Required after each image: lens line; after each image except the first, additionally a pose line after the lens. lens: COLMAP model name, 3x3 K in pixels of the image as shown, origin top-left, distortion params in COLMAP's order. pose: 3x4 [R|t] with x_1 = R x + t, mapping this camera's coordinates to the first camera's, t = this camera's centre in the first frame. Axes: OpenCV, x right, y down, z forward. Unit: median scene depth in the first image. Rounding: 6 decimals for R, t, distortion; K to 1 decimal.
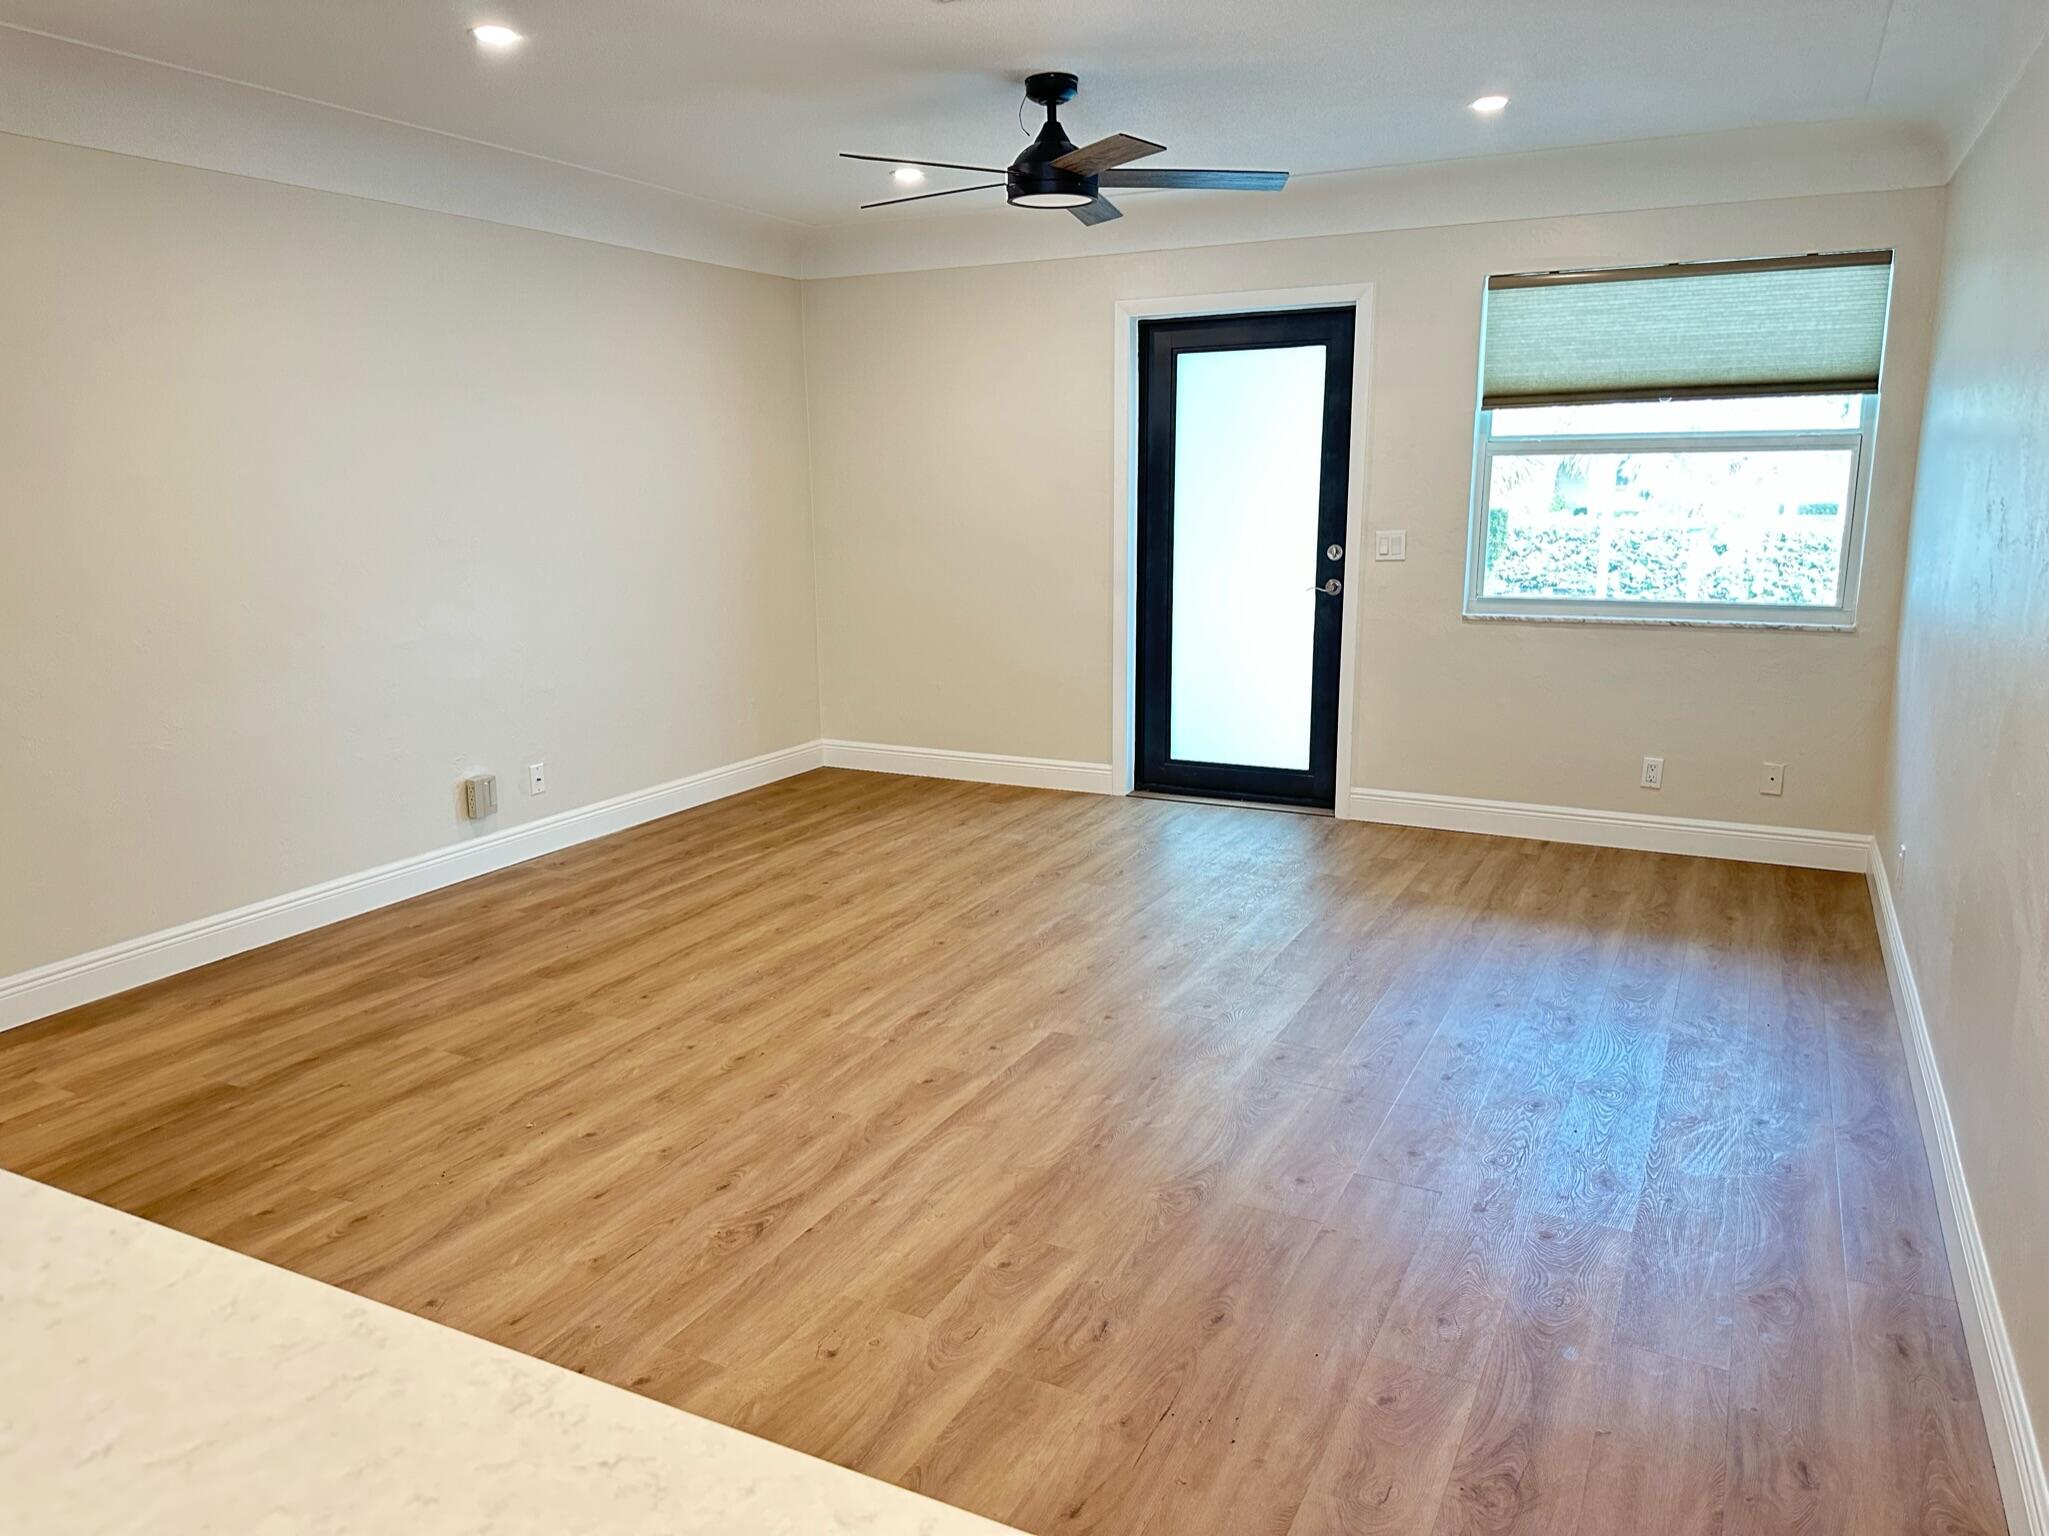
lens RADIAL K [[1439.6, 0, 1024.5], [0, 1439.6, 768.0], [0, 0, 1]] dist [0.065085, -0.076789]
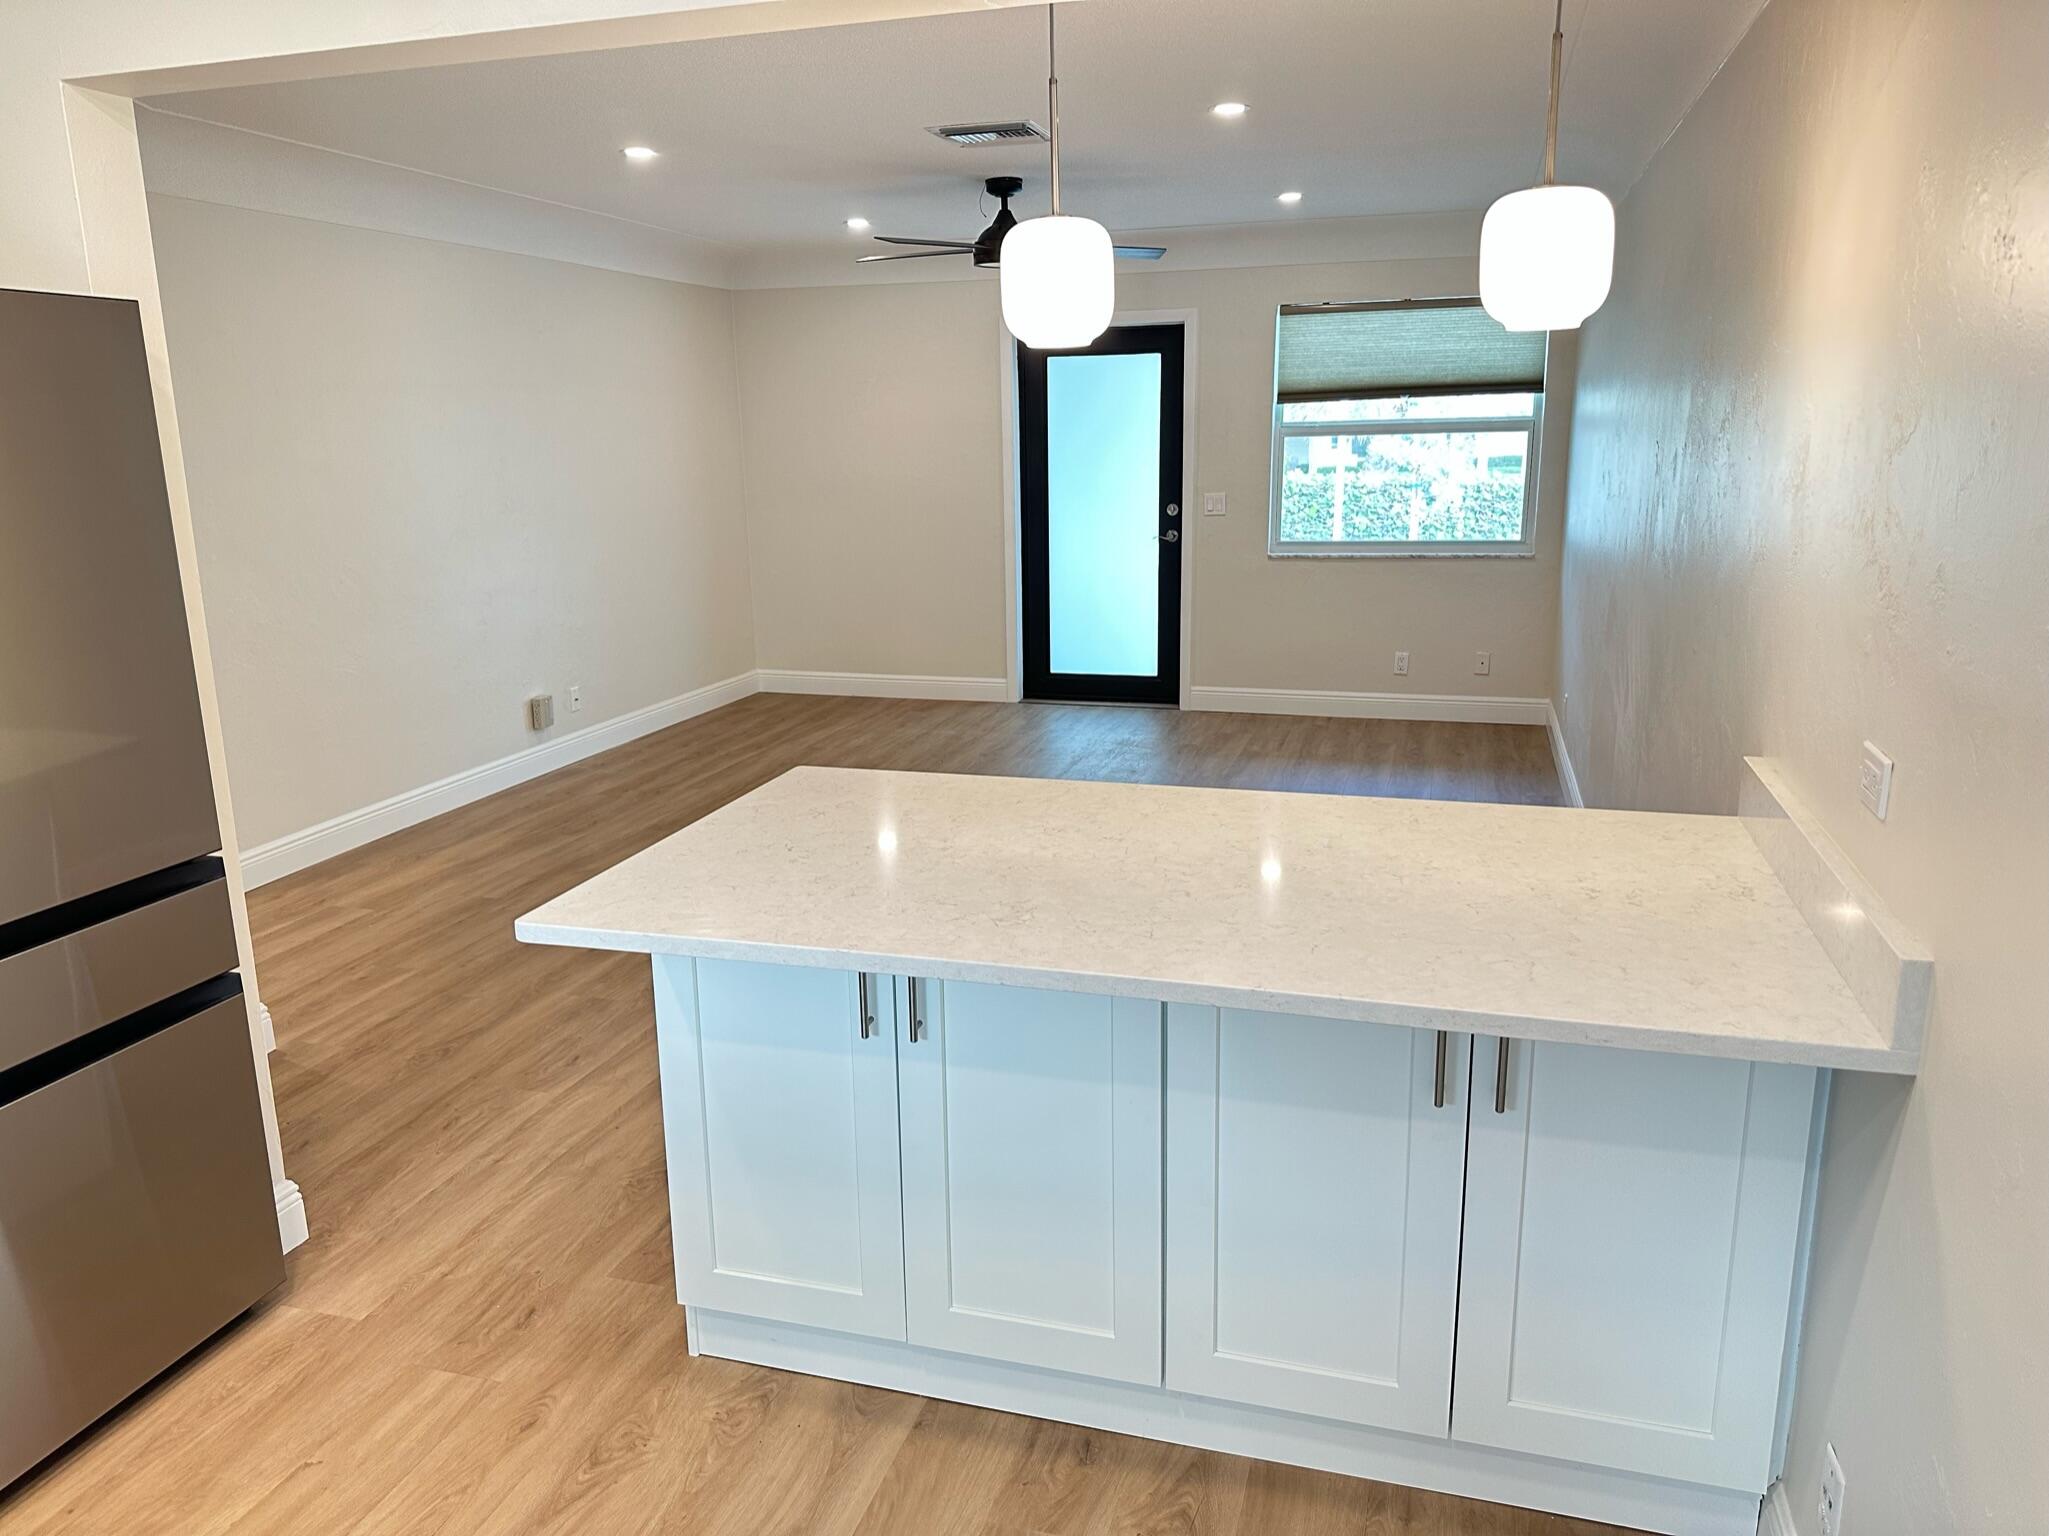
lens RADIAL K [[1457.4, 0, 1024.5], [0, 1457.4, 768.0], [0, 0, 1]] dist [0.136566, -0.142224]
pose [[0.982908, -0.047501, 0.177863, -0.182525], [0.043025, 0.998655, 0.028940, 0.046707], [-0.178999, -0.020792, 0.983630, -0.331461]]
